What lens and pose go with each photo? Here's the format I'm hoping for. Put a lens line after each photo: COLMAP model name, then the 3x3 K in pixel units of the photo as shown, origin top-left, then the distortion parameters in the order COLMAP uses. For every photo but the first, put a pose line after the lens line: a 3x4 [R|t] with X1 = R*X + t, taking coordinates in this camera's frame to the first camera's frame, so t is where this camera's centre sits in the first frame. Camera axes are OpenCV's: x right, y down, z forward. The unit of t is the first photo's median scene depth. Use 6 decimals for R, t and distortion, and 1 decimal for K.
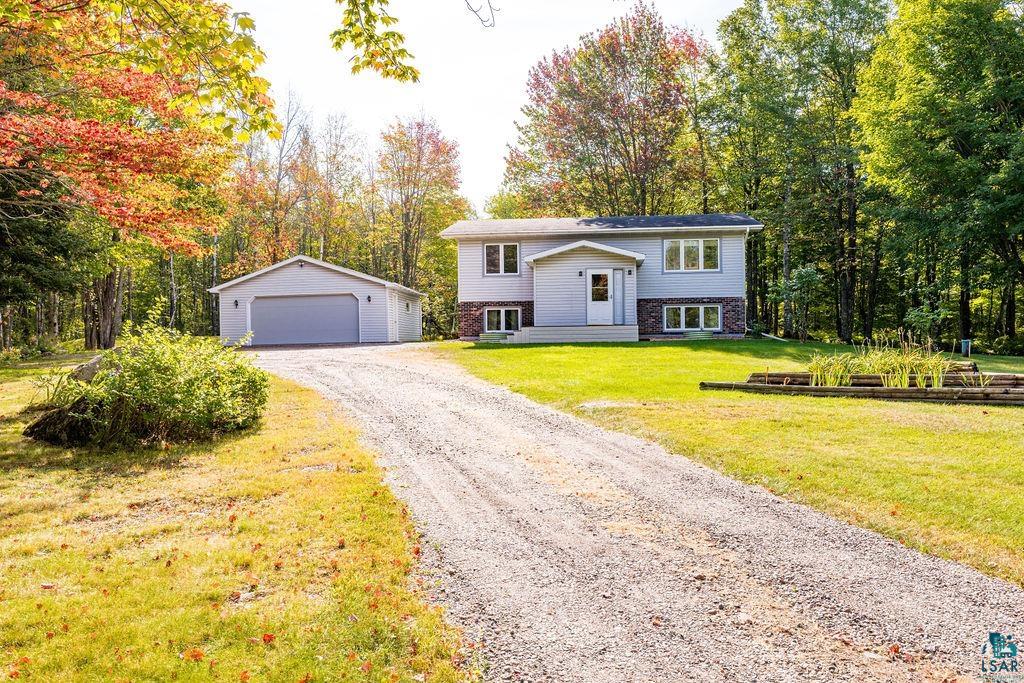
lens RADIAL K [[811.1, 0, 508.6], [0, 811.1, 341.3], [0, 0, 1]] dist [0.006992, -0.010861]
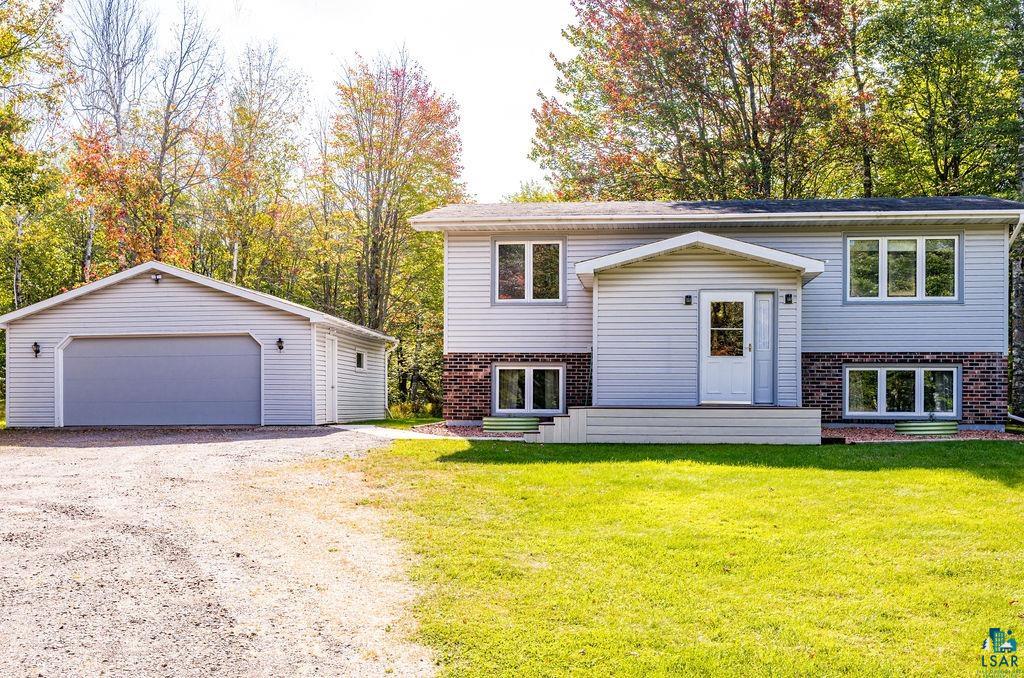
lens RADIAL K [[1019.8, 0, 527.9], [0, 1019.8, 388.4], [0, 0, 1]] dist [0.008748, 0.000000]
pose [[0.999864, 0.016495, -0.000181, -0.008382], [-0.016496, 0.999765, -0.014074, -0.018909], [-0.000051, 0.014075, 0.999901, 0.377999]]
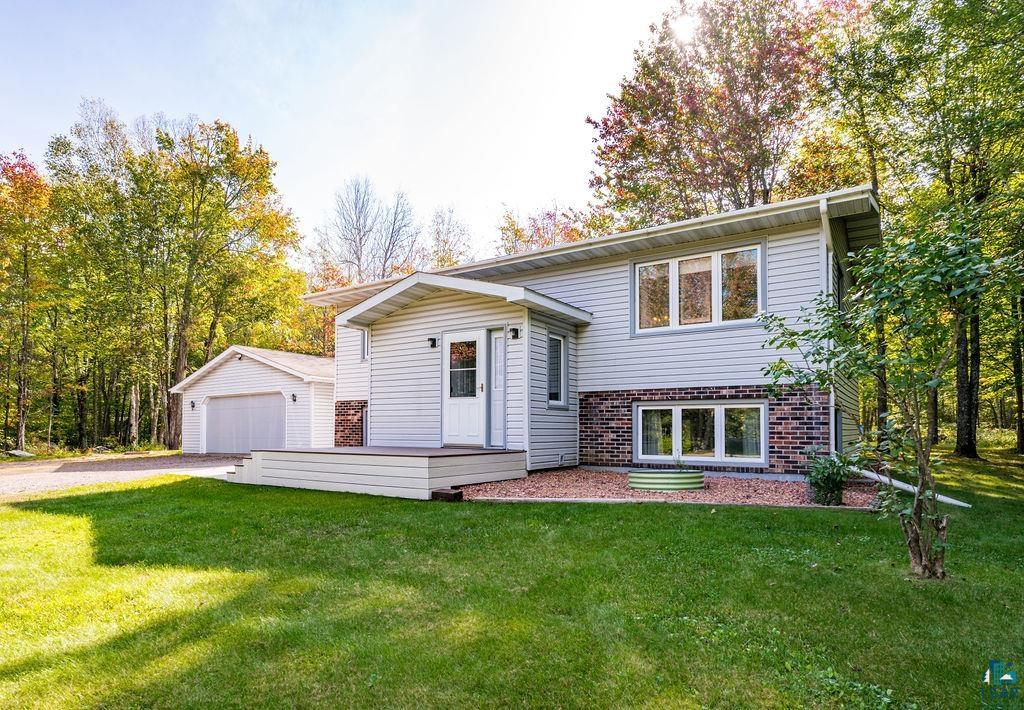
lens RADIAL K [[594.4, 0, 486.7], [0, 594.4, 406.4], [0, 0, 1]] dist [-0.001142, 0.000089]
pose [[0.880742, -0.003264, -0.473585, 0.292822], [-0.016734, 0.999137, -0.038008, -0.030605], [0.473300, 0.041400, 0.879928, 0.695374]]
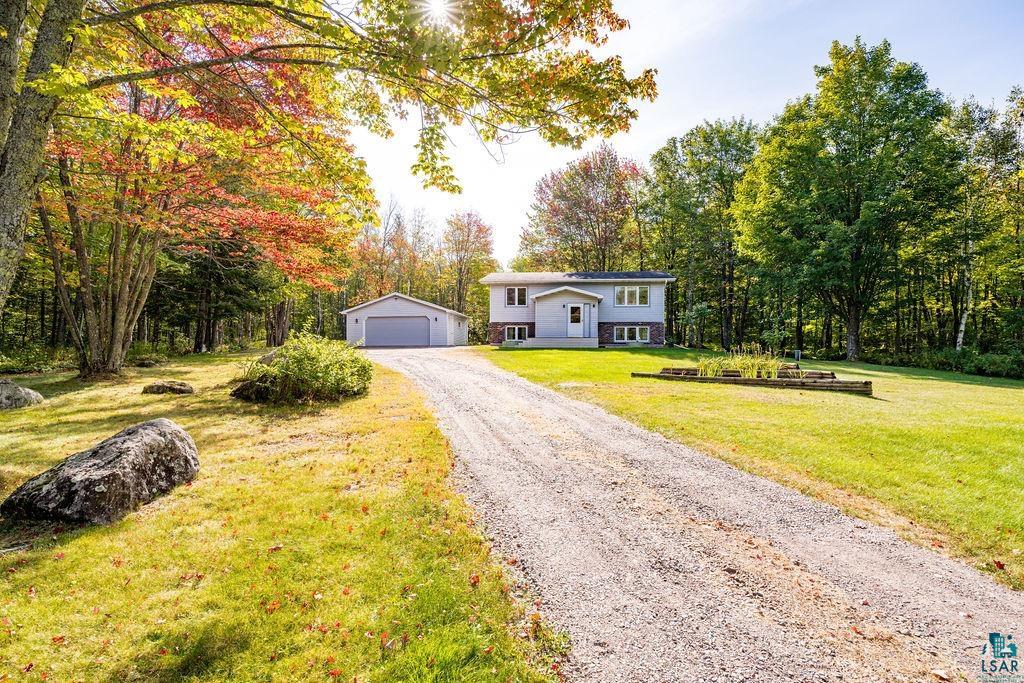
lens RADIAL K [[496.2, 0, 511.5], [0, 496.2, 340.6], [0, 0, 1]] dist [-0.003687, 0.000018]
pose [[0.999614, 0.017288, -0.021763, 0.005257], [-0.017550, 0.999775, -0.011937, 0.000561], [0.021552, 0.012314, 0.999692, -0.010460]]
